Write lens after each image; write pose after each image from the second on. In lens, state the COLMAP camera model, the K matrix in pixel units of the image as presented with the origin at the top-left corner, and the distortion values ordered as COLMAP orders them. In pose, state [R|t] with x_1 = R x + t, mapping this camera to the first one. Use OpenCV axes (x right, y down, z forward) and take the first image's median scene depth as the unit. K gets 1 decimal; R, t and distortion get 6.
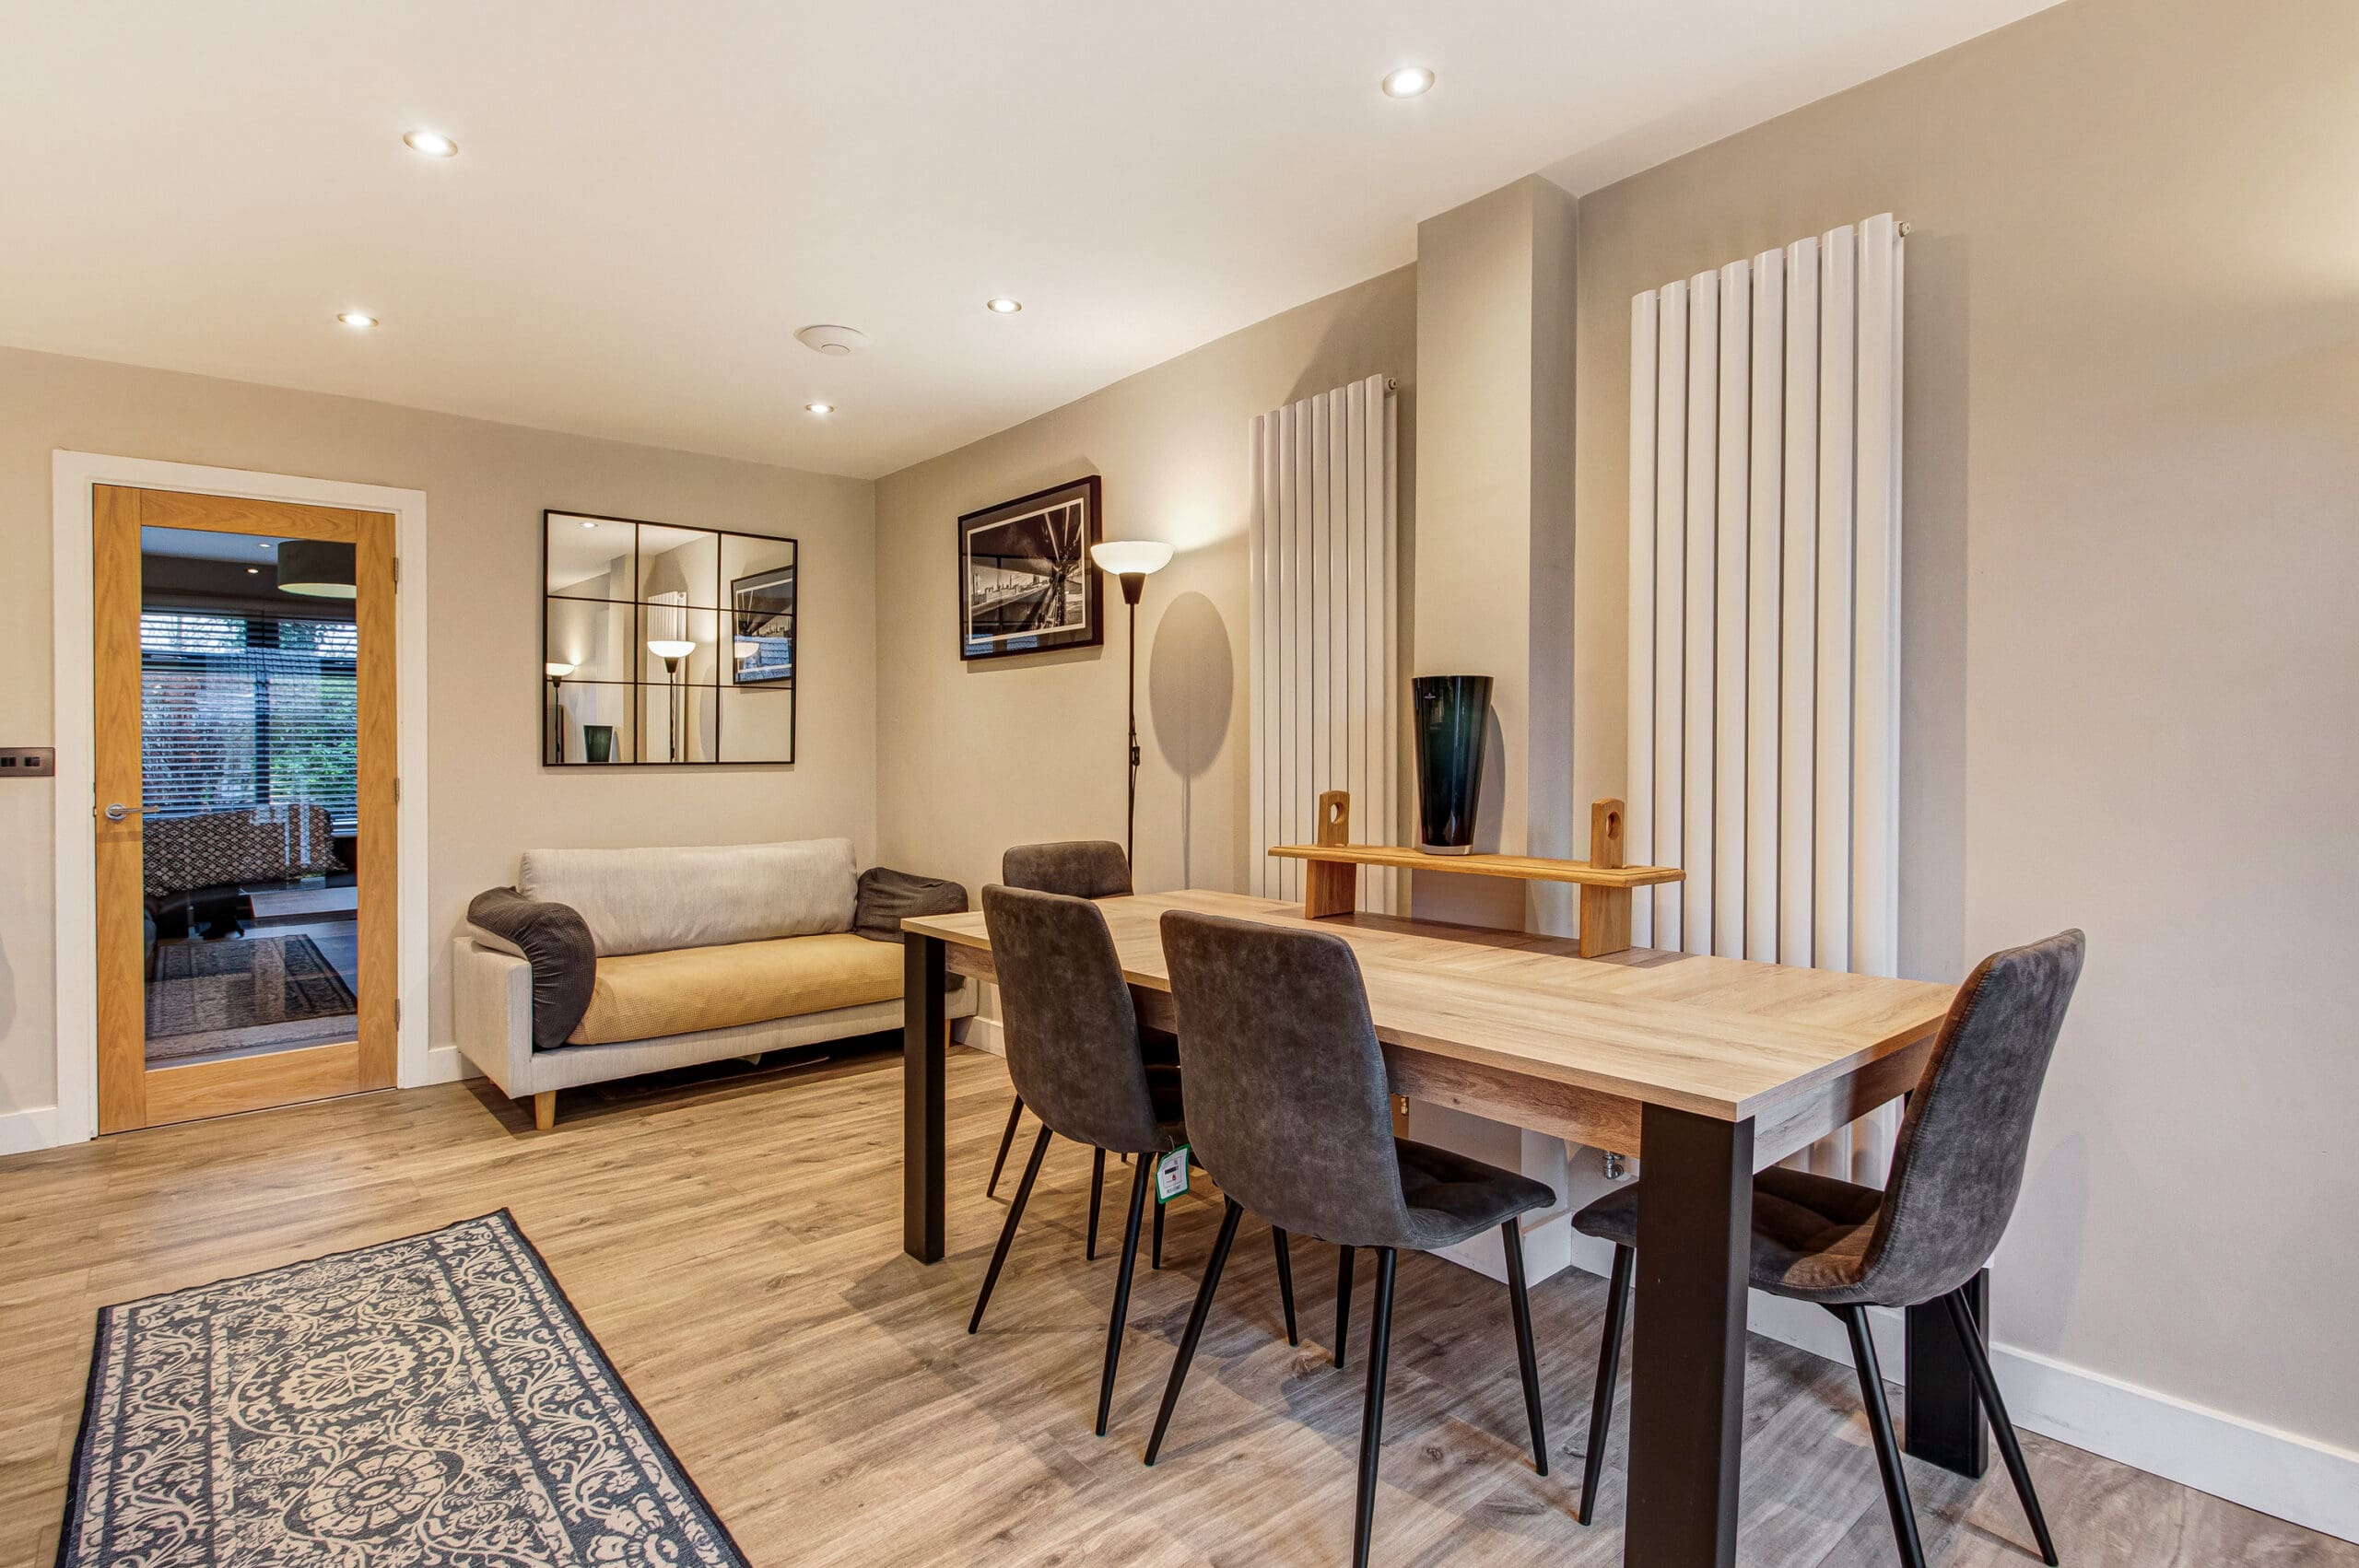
lens RADIAL K [[1189.4, 0, 1173.6], [0, 1189.4, 711.3], [0, 0, 1]] dist [0.012784, -0.002350]
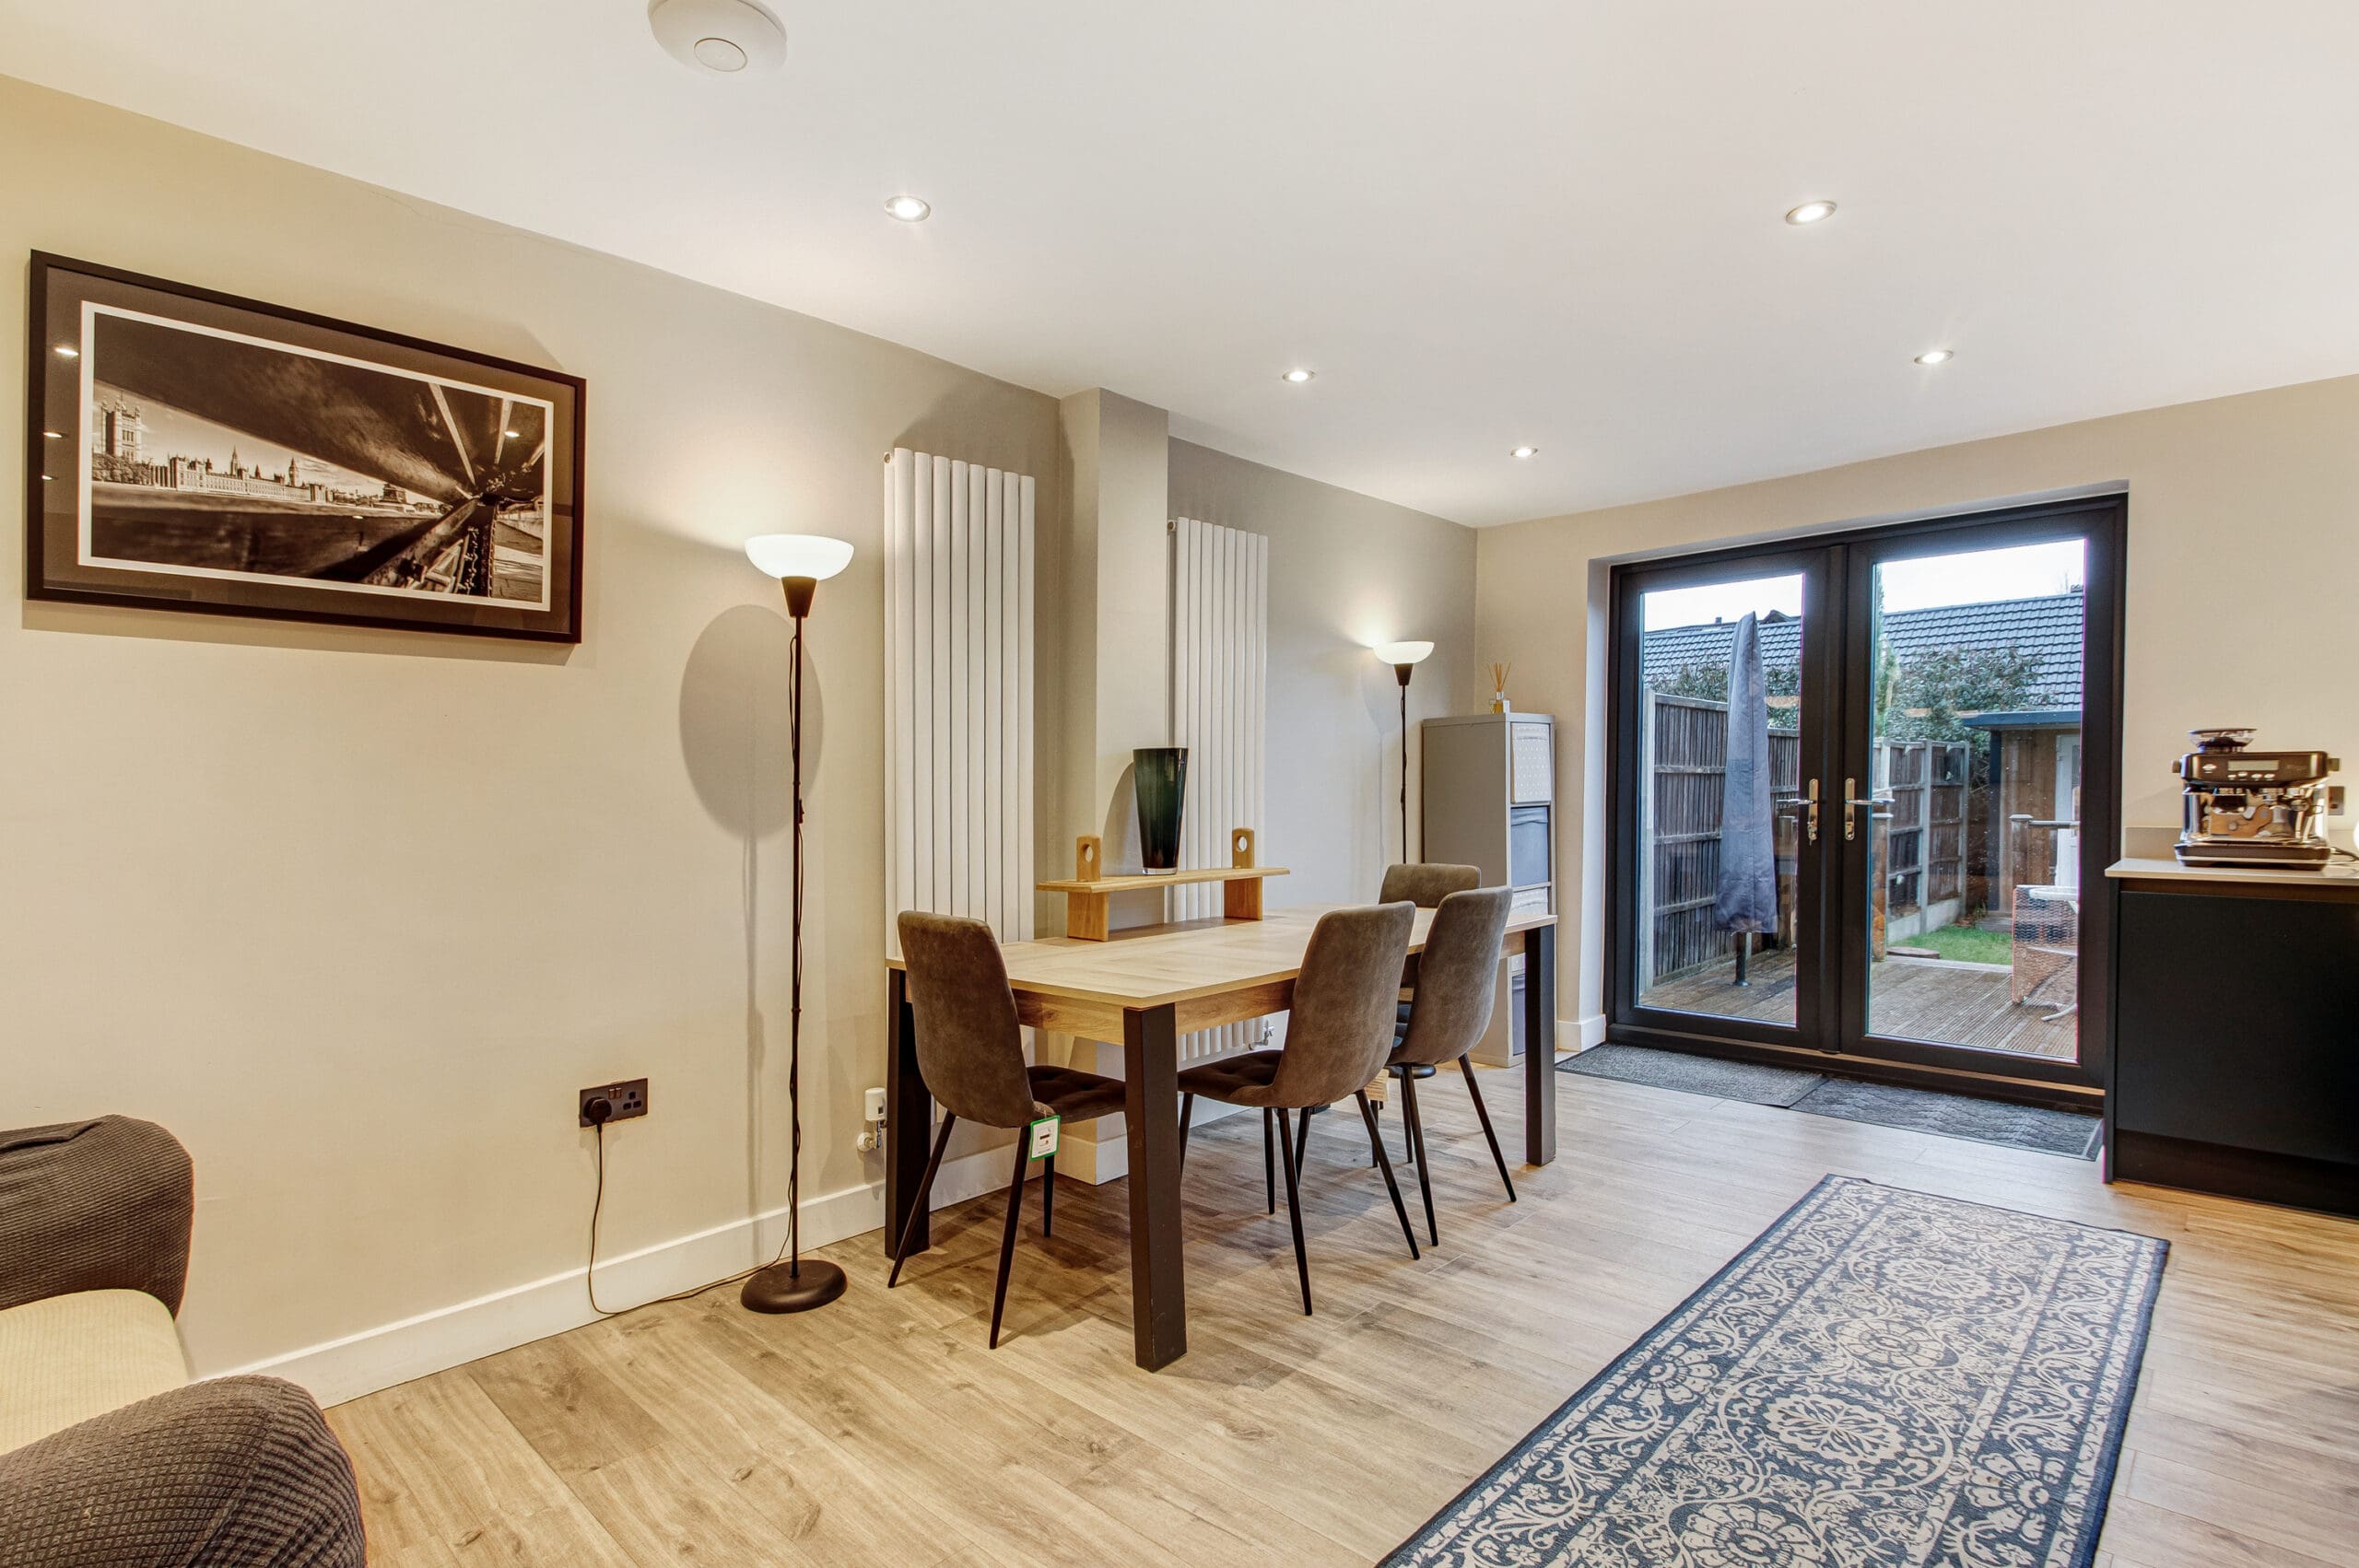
lens RADIAL K [[1152.5, 0, 1174.9], [0, 1152.5, 840.2], [0, 0, 1]] dist [0.000074, -0.001709]
pose [[-0.121131, -0.018045, 0.992472, -1.281116], [-0.004206, 0.999835, 0.017666, 0.067822], [-0.992628, -0.002035, -0.121187, 1.334722]]
